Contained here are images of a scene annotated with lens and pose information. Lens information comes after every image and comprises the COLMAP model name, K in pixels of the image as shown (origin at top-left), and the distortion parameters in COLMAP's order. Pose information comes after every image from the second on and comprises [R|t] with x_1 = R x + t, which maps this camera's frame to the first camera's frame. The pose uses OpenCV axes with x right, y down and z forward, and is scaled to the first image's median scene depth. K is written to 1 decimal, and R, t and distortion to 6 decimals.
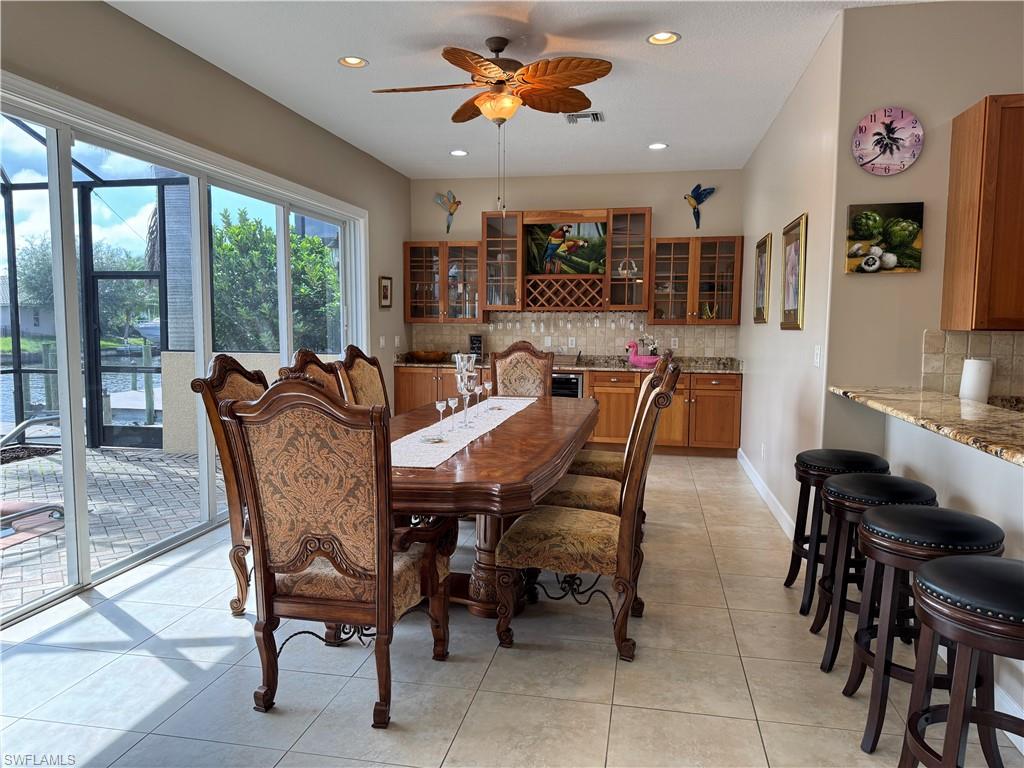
lens RADIAL K [[715.6, 0, 503.0], [0, 715.6, 383.9], [0, 0, 1]] dist [0.050207, -0.039202]
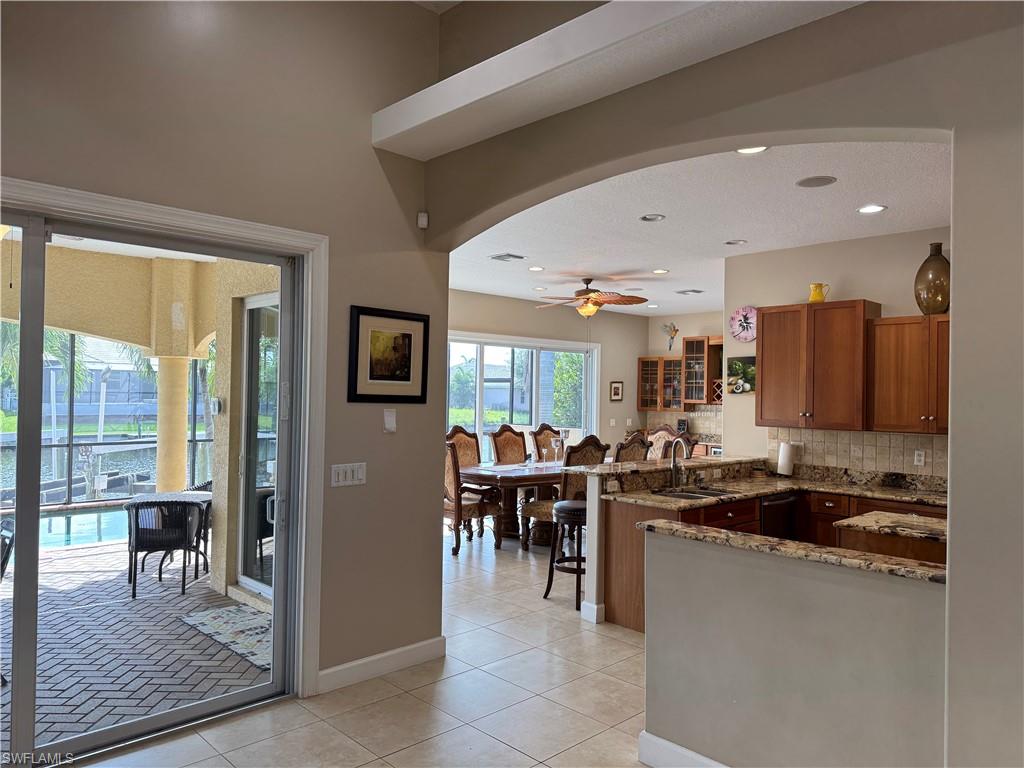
lens RADIAL K [[715.6, 0, 503.7], [0, 715.6, 373.8], [0, 0, 1]] dist [0.050207, -0.039202]
pose [[0.812578, -0.009788, -0.582770, 0.545553], [-0.061335, 0.992871, -0.102197, 0.011133], [0.579616, 0.118787, 0.806185, -0.421613]]
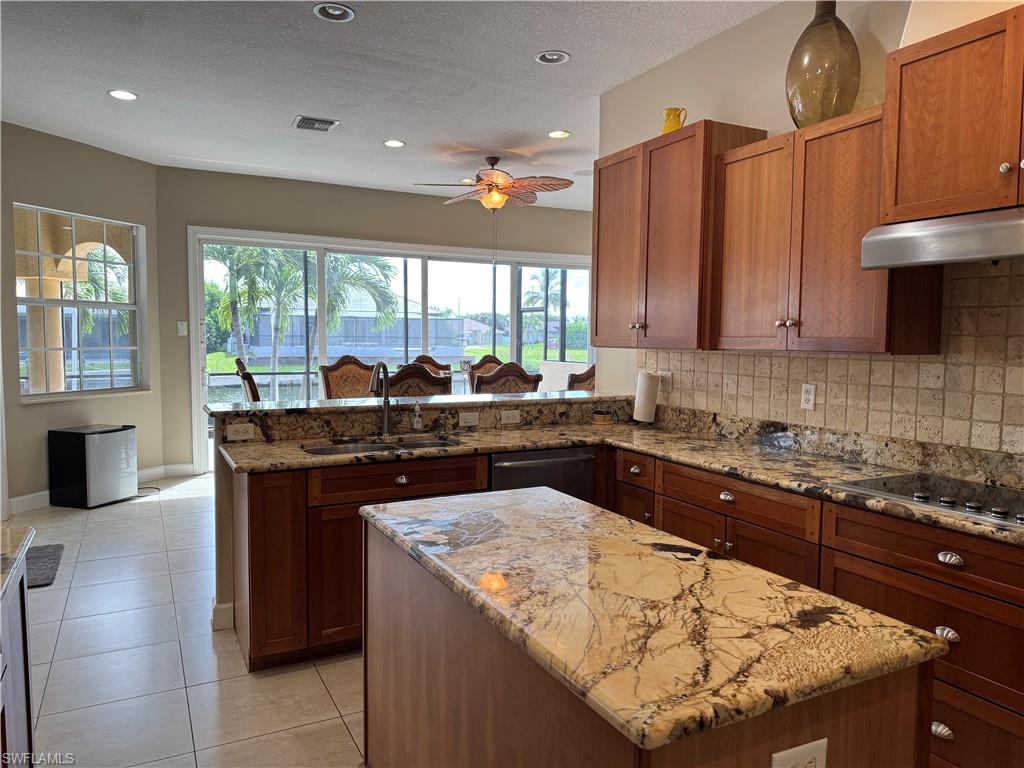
lens RADIAL K [[715.6, 0, 501.8], [0, 715.6, 378.9], [0, 0, 1]] dist [0.050207, -0.039202]
pose [[0.618973, 0.045677, -0.784083, 0.682624], [-0.071356, 0.997449, 0.001777, -0.003921], [0.782164, 0.054849, 0.620654, 0.048300]]
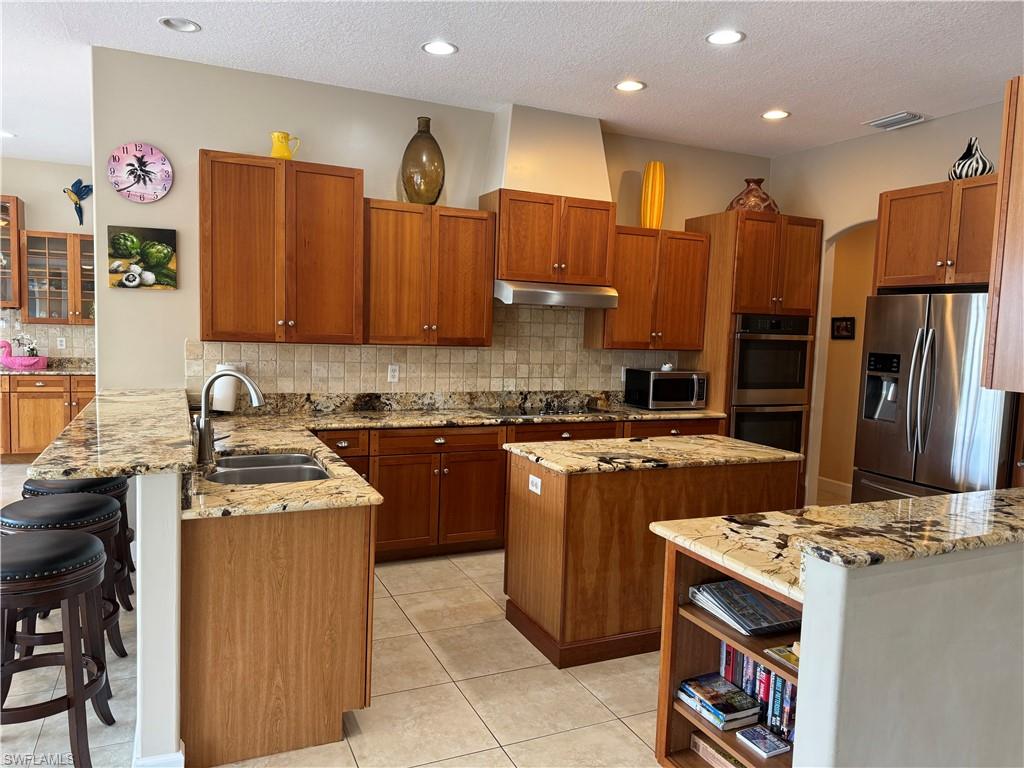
lens RADIAL K [[715.6, 0, 507.1], [0, 715.6, 386.4], [0, 0, 1]] dist [0.050207, -0.039202]
pose [[0.809426, -0.030382, 0.586435, 0.157177], [0.023979, 0.999538, 0.018687, -0.003682], [-0.586732, -0.001064, 0.809781, -0.126042]]
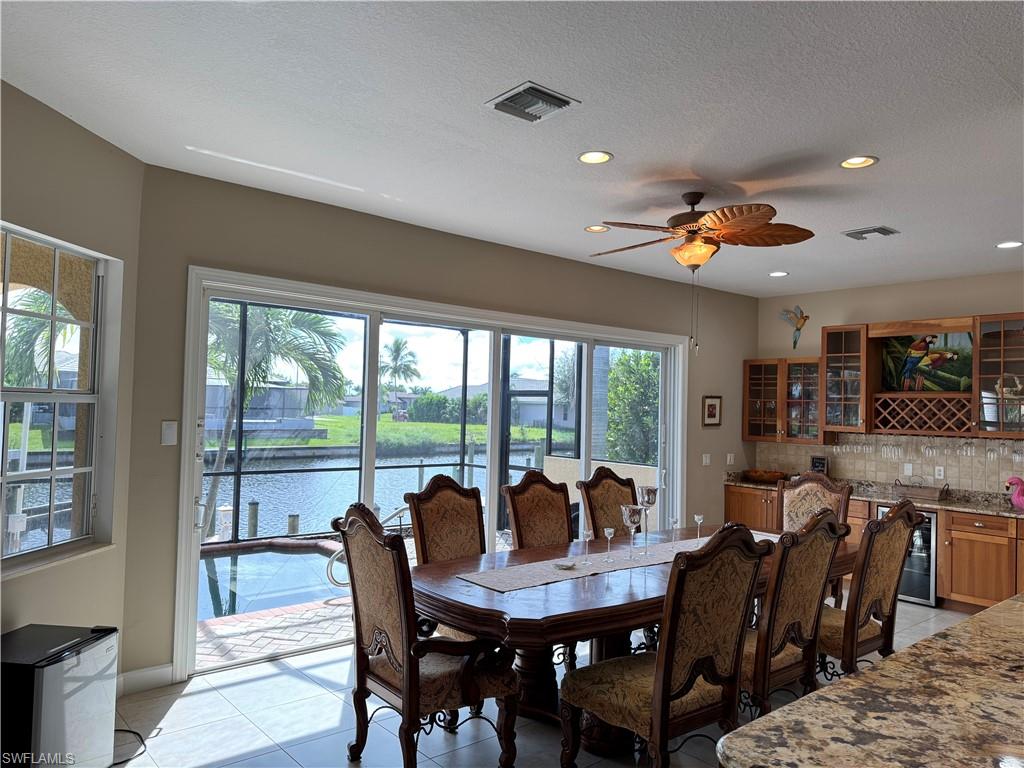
lens RADIAL K [[715.6, 0, 515.3], [0, 715.6, 379.5], [0, 0, 1]] dist [0.050207, -0.039202]
pose [[0.786351, -0.013190, -0.617639, 0.241462], [-0.072200, 0.990959, -0.113084, -0.035585], [0.613547, 0.133517, 0.778289, 0.024877]]
